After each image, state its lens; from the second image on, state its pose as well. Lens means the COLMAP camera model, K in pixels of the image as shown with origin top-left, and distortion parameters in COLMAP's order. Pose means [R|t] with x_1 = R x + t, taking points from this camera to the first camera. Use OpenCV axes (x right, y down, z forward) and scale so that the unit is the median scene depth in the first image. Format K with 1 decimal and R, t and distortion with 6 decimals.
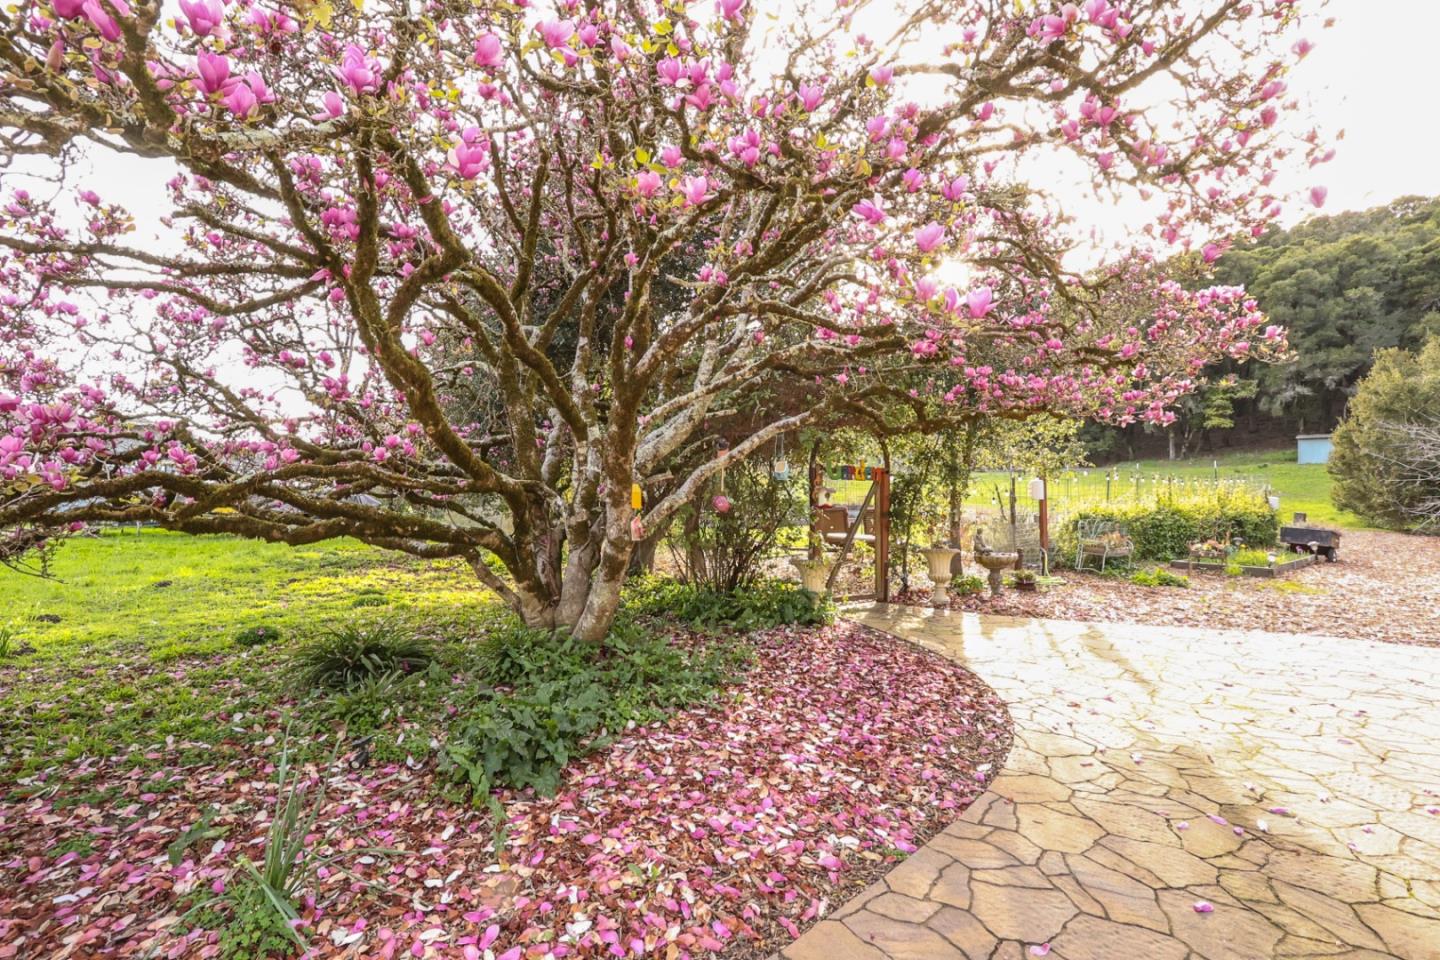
lens RADIAL K [[665.0, 0, 716.5], [0, 665.0, 481.1], [0, 0, 1]] dist [-0.002421, 0.000673]
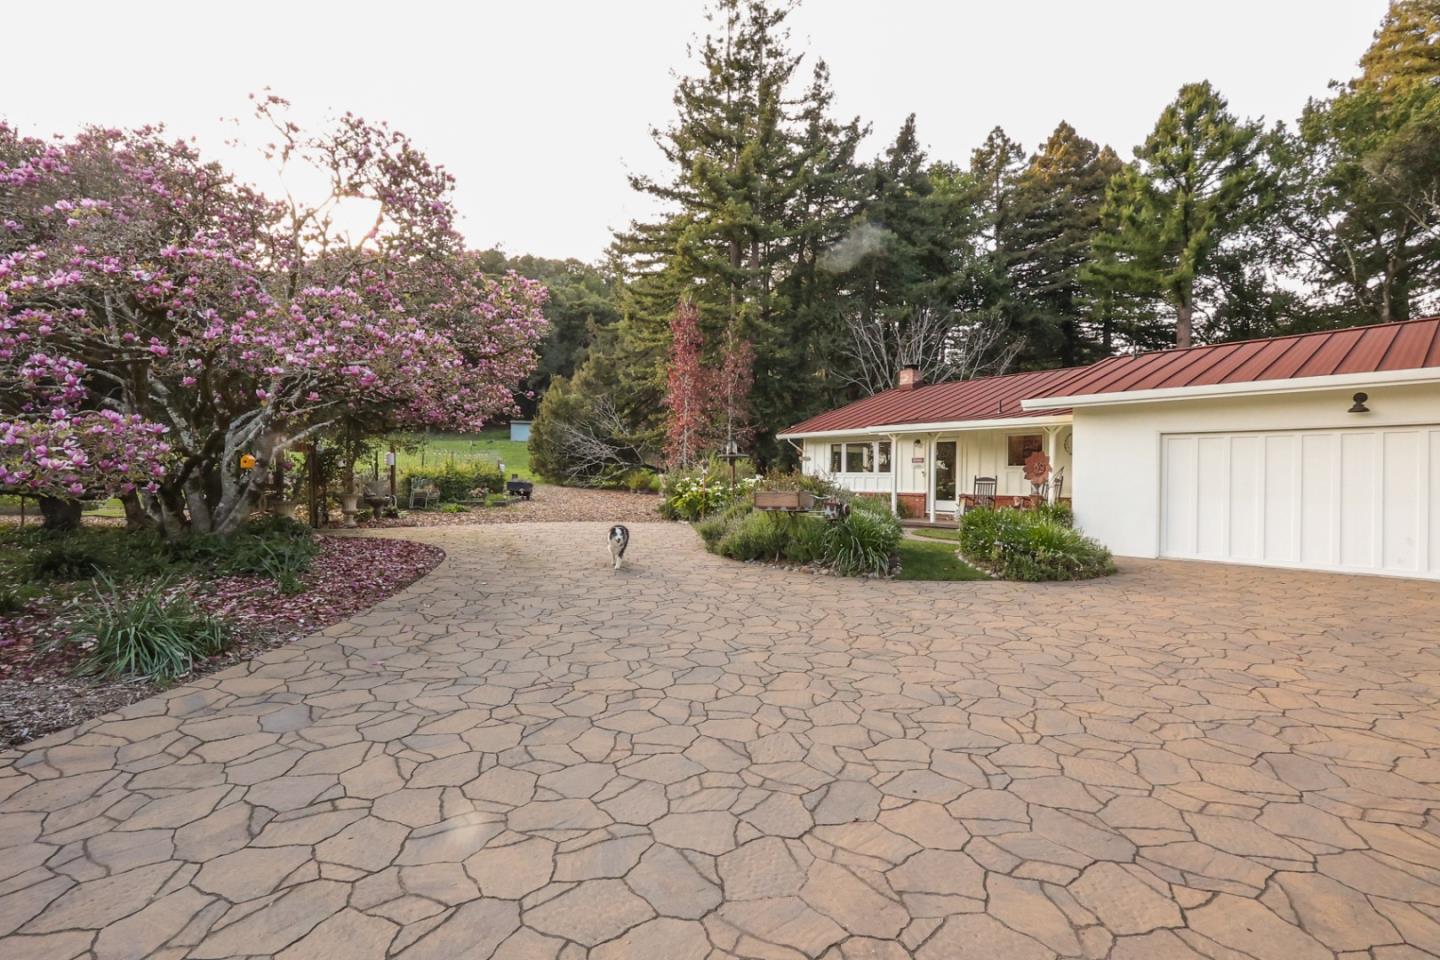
lens RADIAL K [[666.1, 0, 719.1], [0, 666.1, 472.2], [0, 0, 1]] dist [-0.002863, 0.000827]
pose [[0.518414, -0.002340, 0.855127, -0.347930], [-0.029863, 0.999337, 0.020838, -0.007845], [-0.854608, -0.036339, 0.518000, -0.371254]]
